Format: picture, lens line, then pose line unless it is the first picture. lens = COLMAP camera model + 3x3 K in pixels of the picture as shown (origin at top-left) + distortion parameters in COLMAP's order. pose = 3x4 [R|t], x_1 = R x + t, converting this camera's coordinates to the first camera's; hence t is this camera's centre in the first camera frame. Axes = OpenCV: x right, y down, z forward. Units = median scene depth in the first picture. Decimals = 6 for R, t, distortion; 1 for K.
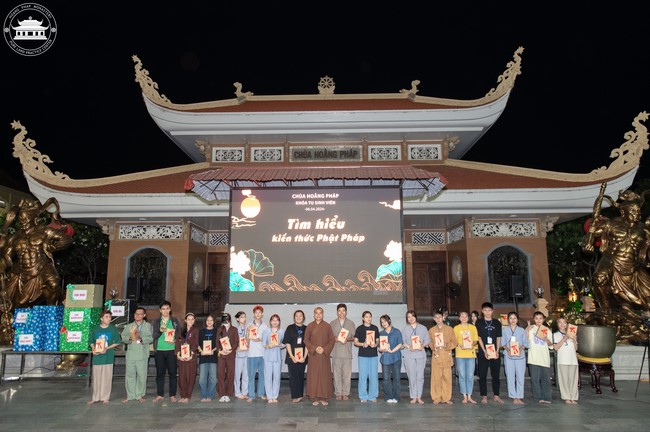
lens RADIAL K [[450.8, 0, 331.9], [0, 450.8, 212.4], [0, 0, 1]] dist [-0.001838, -0.003317]
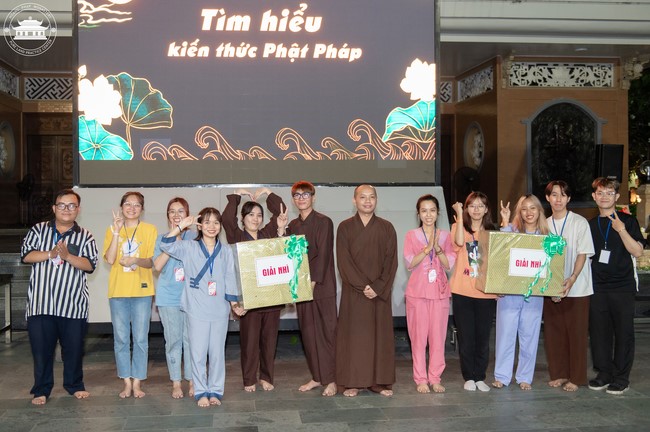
lens RADIAL K [[698.7, 0, 306.1], [0, 698.7, 203.3], [0, 0, 1]] dist [-0.026757, 0.000000]
pose [[0.992333, -0.002908, 0.123560, -0.054343], [-0.018266, 0.985294, 0.169891, 0.061090], [-0.122237, -0.170845, 0.977686, 0.165354]]
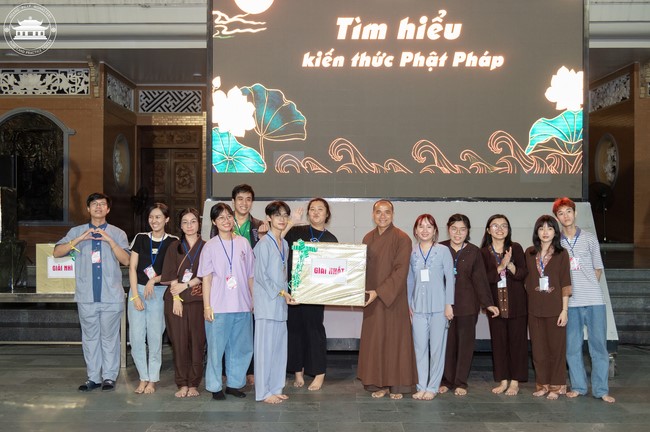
lens RADIAL K [[729.8, 0, 323.0], [0, 729.8, 216.3], [0, 0, 1]] dist [-0.019919, 0.000000]
pose [[0.999914, 0.007402, 0.010780, -0.080631], [-0.009088, 0.986116, 0.165811, 0.062447], [-0.009403, -0.165895, 0.986099, 0.163675]]
